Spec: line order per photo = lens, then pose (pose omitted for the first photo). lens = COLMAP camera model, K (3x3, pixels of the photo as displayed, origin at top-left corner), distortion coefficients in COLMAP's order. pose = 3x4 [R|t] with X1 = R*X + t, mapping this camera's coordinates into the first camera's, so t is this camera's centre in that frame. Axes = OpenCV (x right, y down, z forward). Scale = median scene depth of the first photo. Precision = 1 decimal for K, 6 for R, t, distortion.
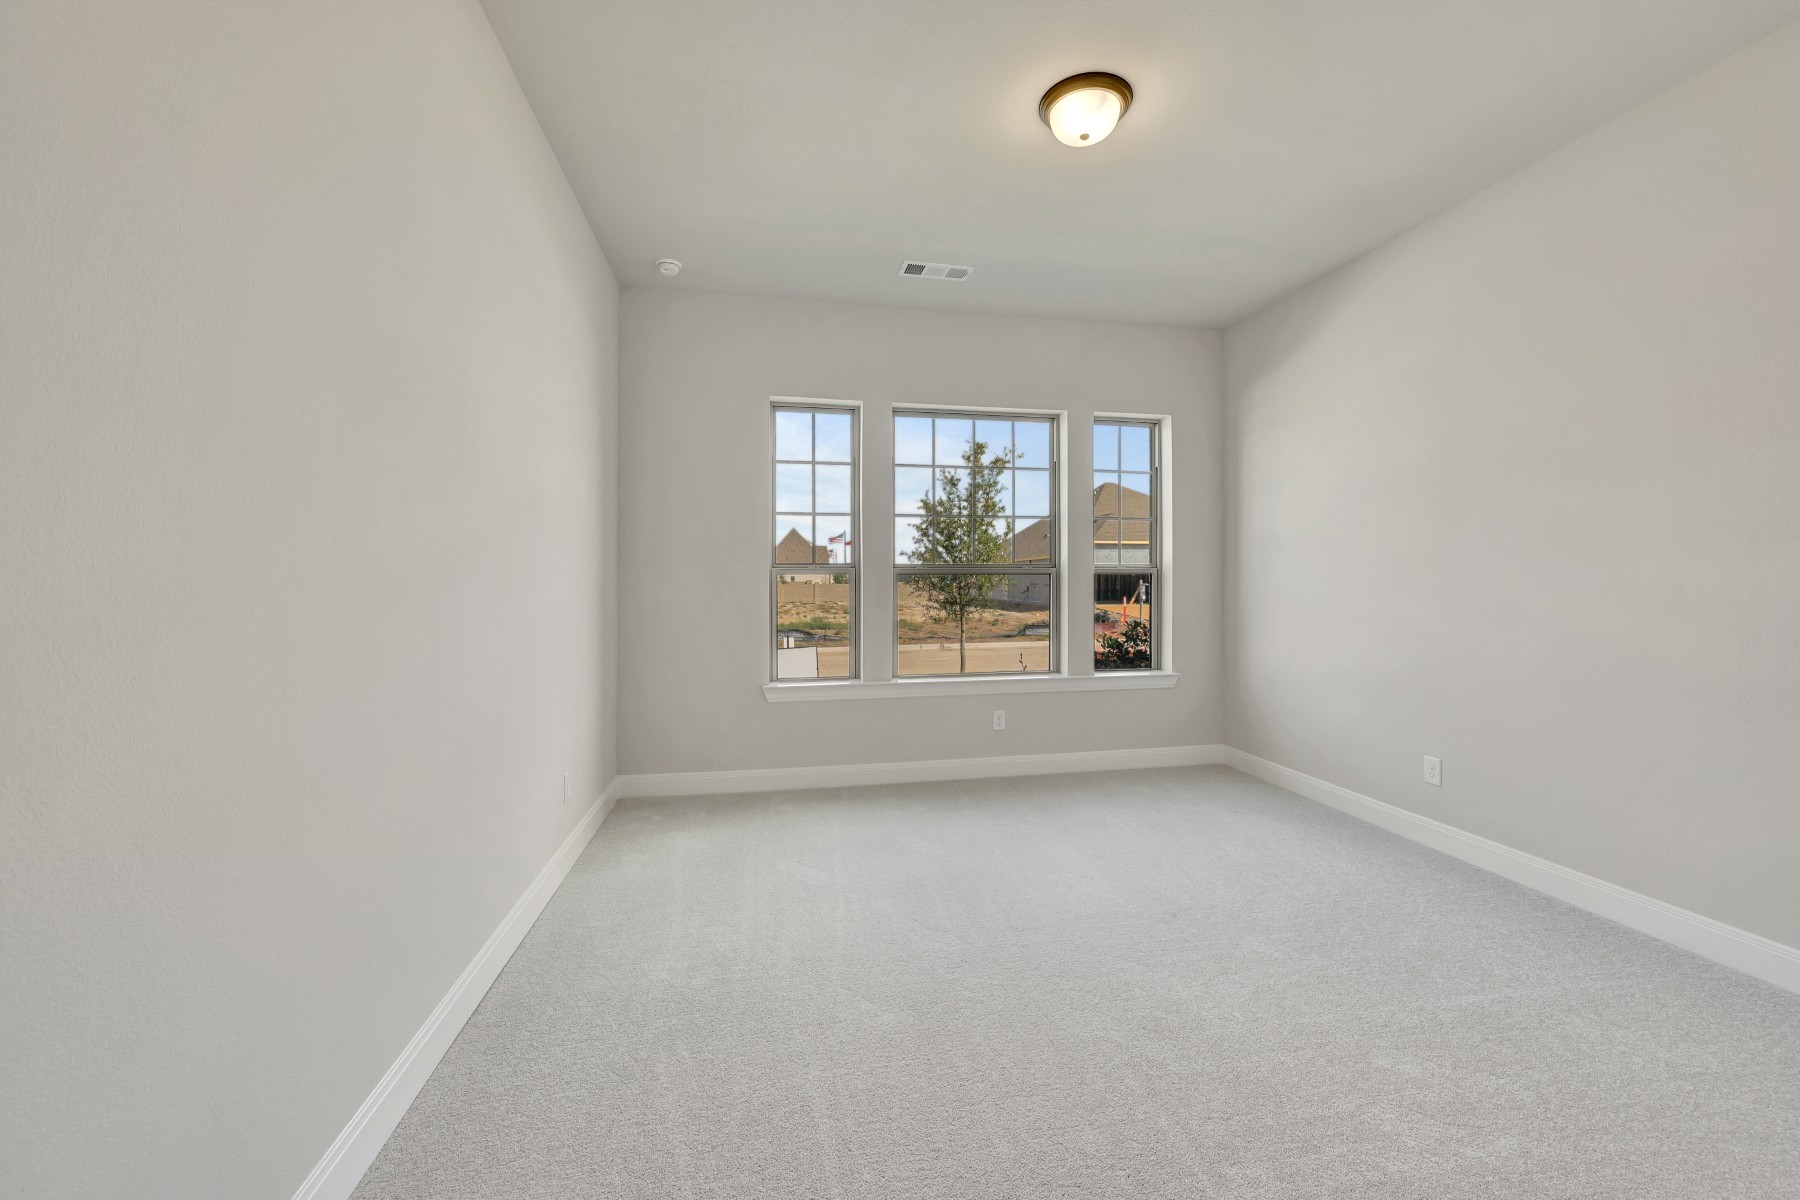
lens RADIAL K [[728.9, 0, 899.3], [0, 728.9, 599.5], [0, 0, 1]] dist [0.000315, 0.000588]
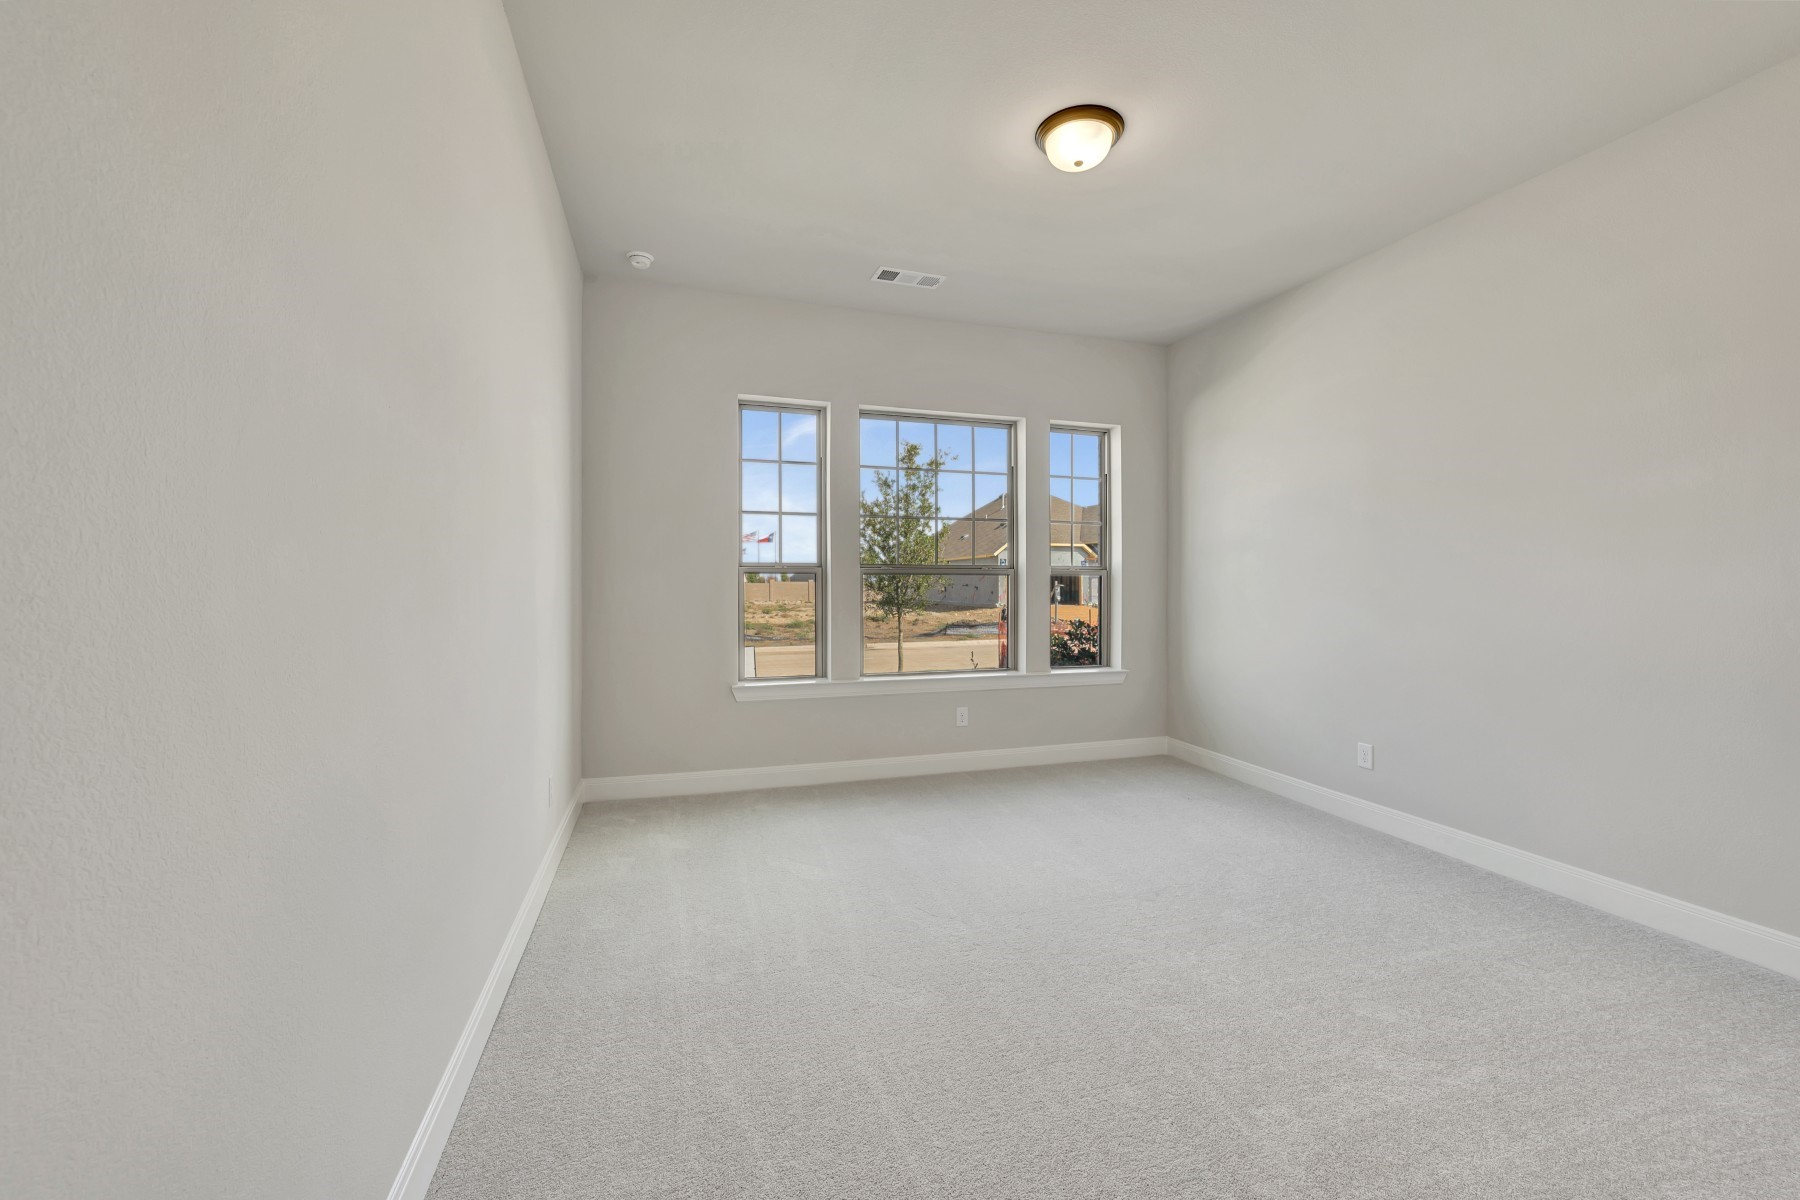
lens RADIAL K [[728.9, 0, 902.7], [0, 728.9, 600.3], [0, 0, 1]] dist [0.000315, 0.000588]
pose [[0.993704, 0.003635, 0.111982, -0.118206], [-0.003788, 0.999992, 0.001151, 0.000262], [-0.111977, -0.001568, 0.993710, -0.026010]]
